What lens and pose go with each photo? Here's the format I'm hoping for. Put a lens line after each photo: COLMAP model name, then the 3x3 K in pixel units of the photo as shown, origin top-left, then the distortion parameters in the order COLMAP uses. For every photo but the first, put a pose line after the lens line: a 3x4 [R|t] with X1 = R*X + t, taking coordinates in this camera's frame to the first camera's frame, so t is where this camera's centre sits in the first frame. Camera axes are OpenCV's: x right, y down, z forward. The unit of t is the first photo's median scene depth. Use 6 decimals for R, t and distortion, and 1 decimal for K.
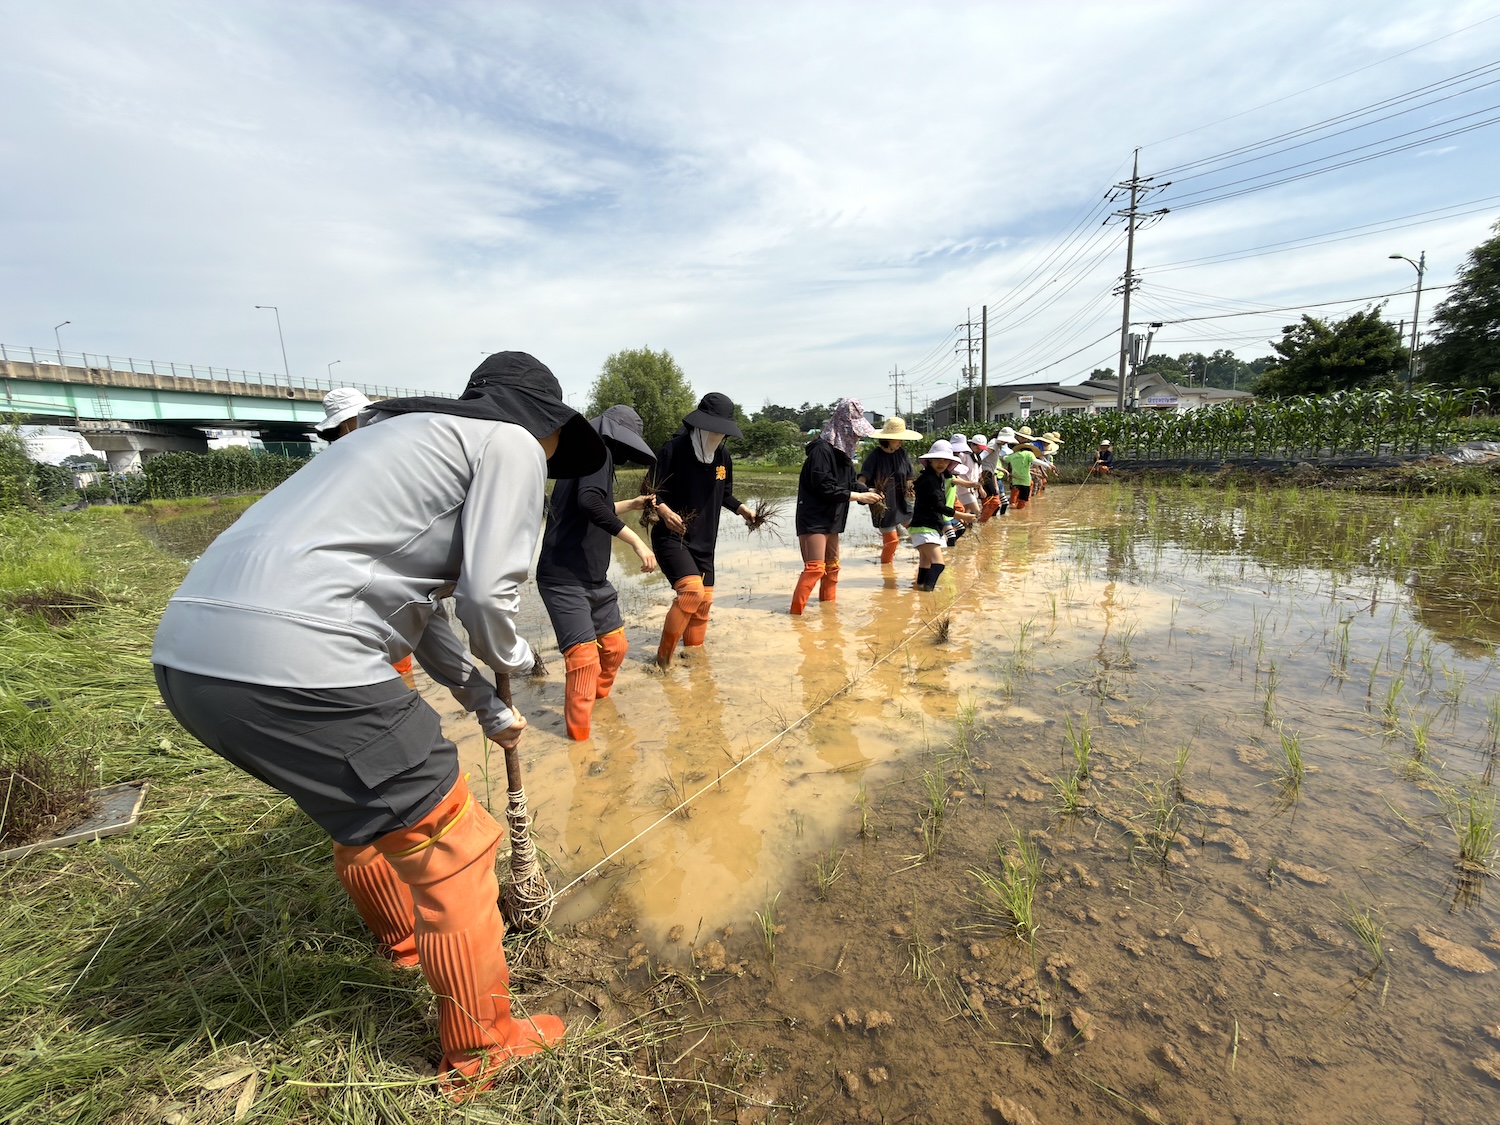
lens RADIAL K [[596.9, 0, 752.4], [0, 596.9, 562.5], [0, 0, 1]] dist [-0.001265, 0.000770]
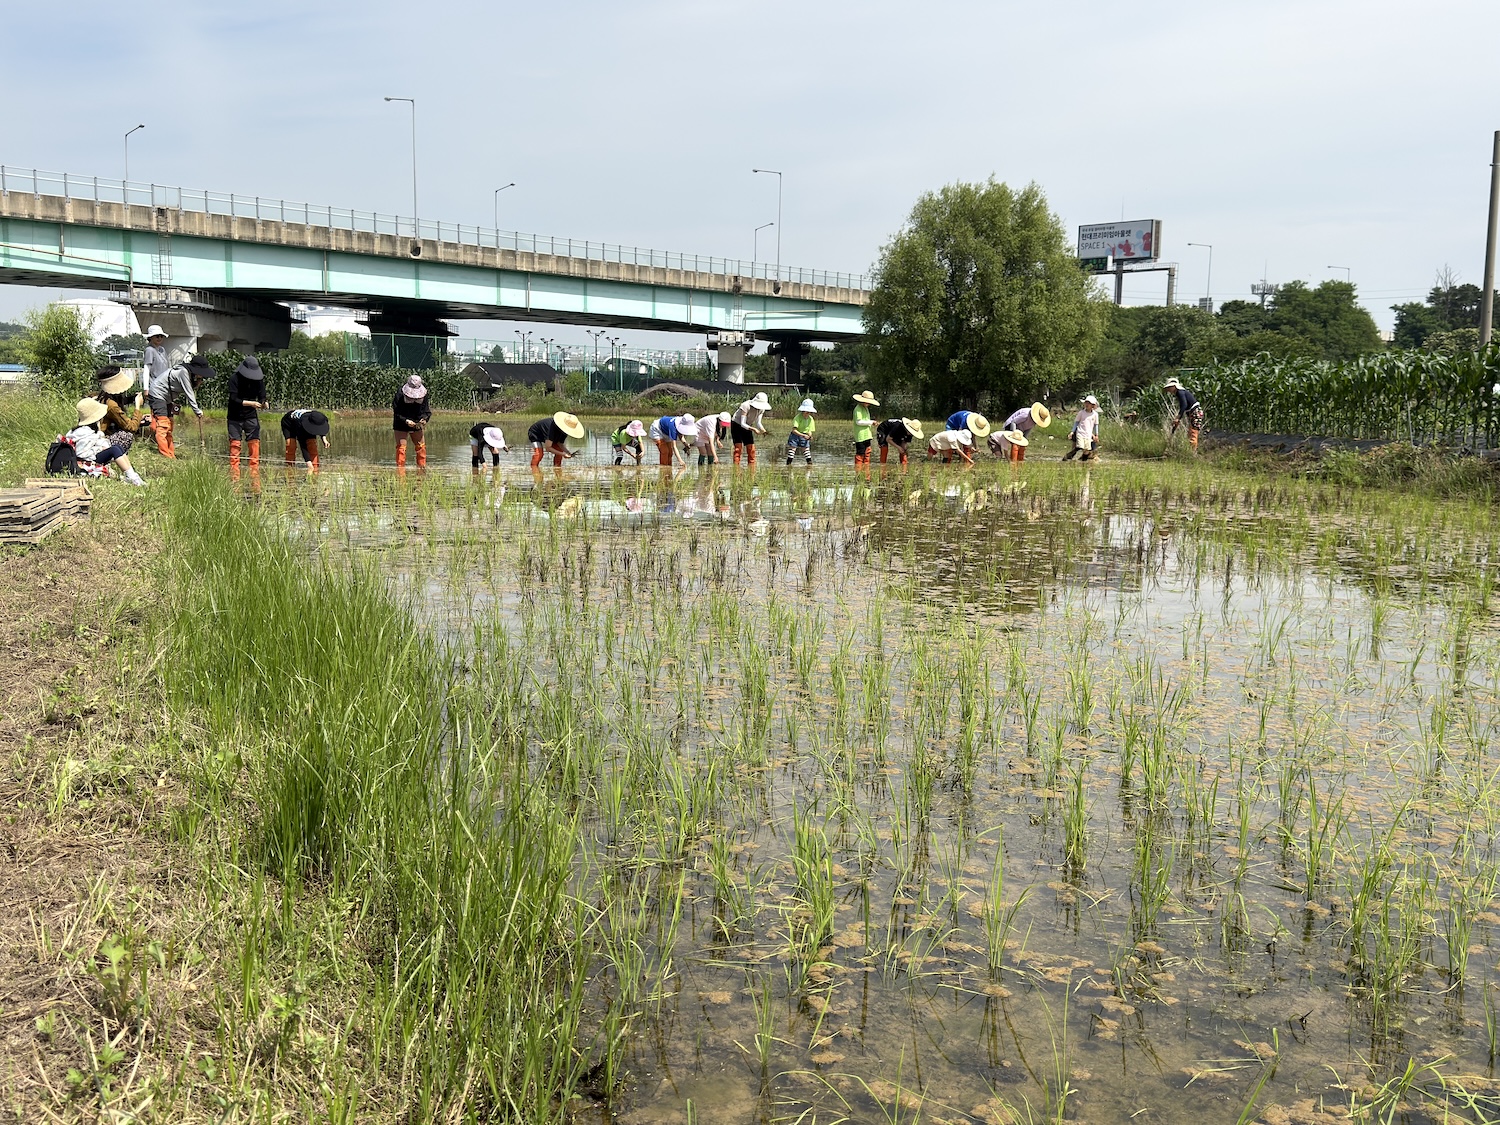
lens RADIAL K [[1477.0, 0, 723.3], [0, 1477.0, 550.0], [0, 0, 1]] dist [0.088985, 0.000000]
pose [[0.894359, 0.105221, -0.434800, 0.182121], [-0.136544, 0.989771, -0.041339, 0.023881], [0.426002, 0.096341, 0.899578, -0.163559]]
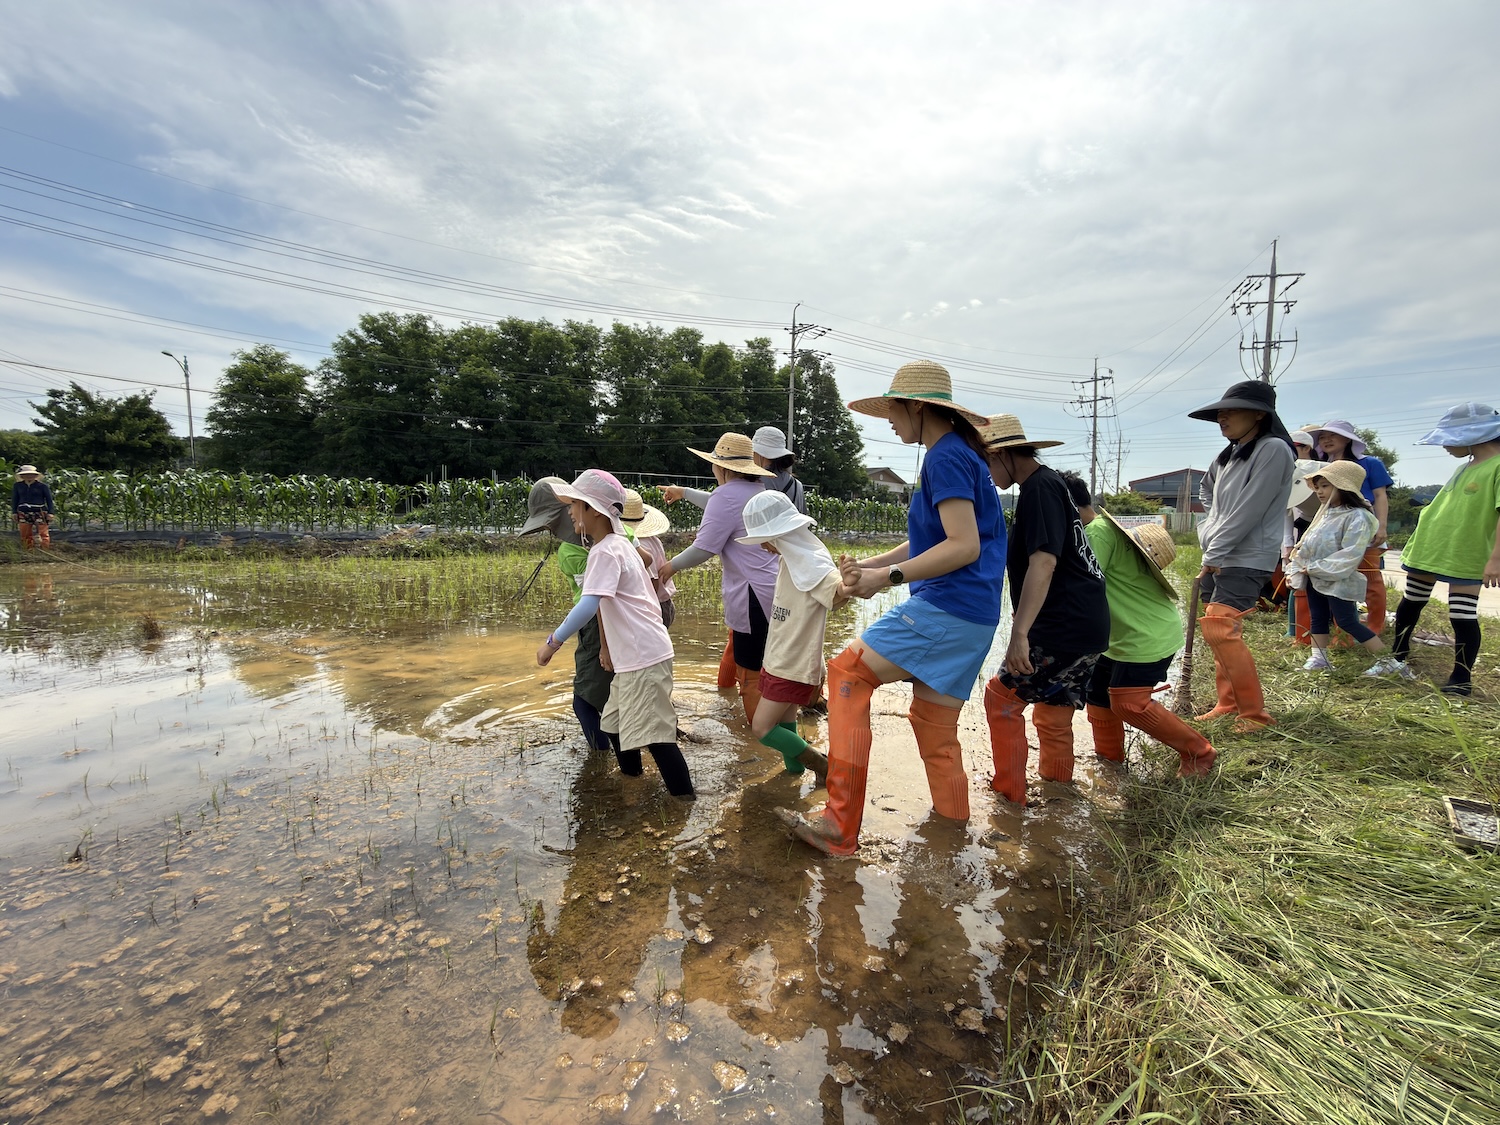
lens RADIAL K [[596.9, 0, 752.0], [0, 596.9, 560.4], [0, 0, 1]] dist [-0.001265, 0.000770]
pose [[-0.096328, -0.023060, 0.995083, -0.046865], [0.165449, 0.985453, 0.038853, -0.004459], [-0.981503, 0.168379, -0.091111, 0.054156]]
